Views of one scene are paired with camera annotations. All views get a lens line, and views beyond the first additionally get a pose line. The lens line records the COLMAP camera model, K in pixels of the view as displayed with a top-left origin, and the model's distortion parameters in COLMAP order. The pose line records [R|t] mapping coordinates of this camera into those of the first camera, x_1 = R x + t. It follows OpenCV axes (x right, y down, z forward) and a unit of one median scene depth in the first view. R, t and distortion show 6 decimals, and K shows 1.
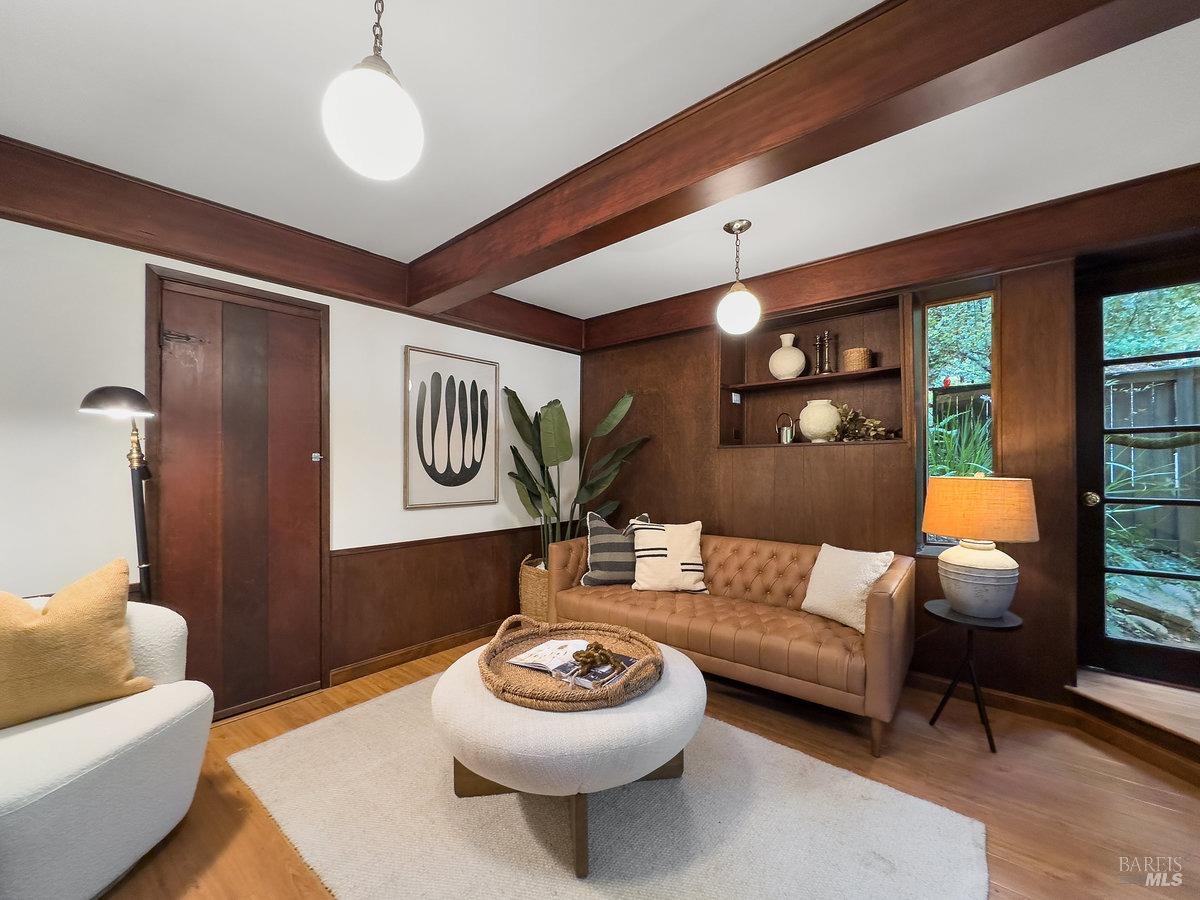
lens RADIAL K [[482.7, 0, 602.7], [0, 482.7, 461.0], [0, 0, 1]] dist [-0.000901, 0.000709]
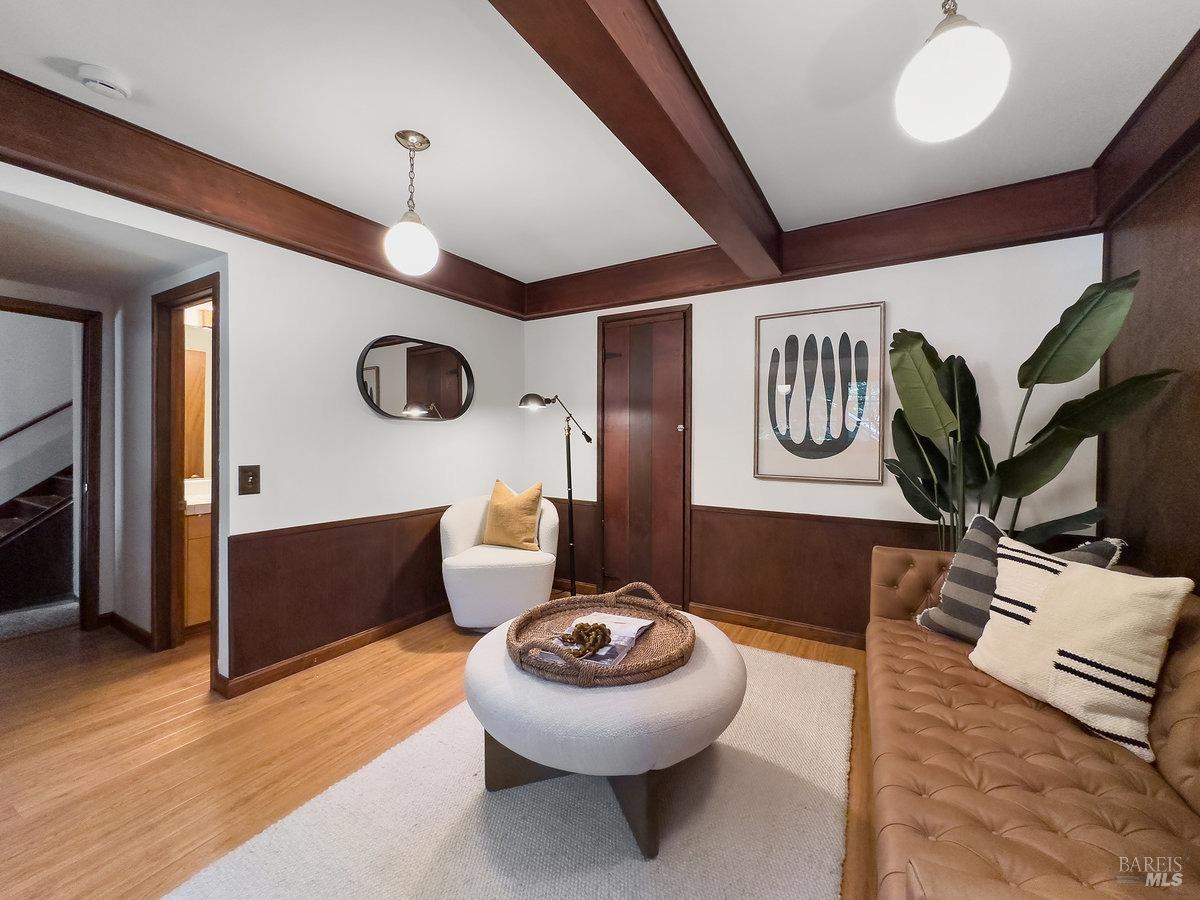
lens RADIAL K [[482.7, 0, 602.0], [0, 482.7, 437.4], [0, 0, 1]] dist [-0.000901, 0.000709]
pose [[0.187603, 0.006039, -0.982226, 0.514033], [0.002581, 0.999975, 0.006641, 0.006435], [0.982242, -0.003781, 0.187582, 0.477325]]
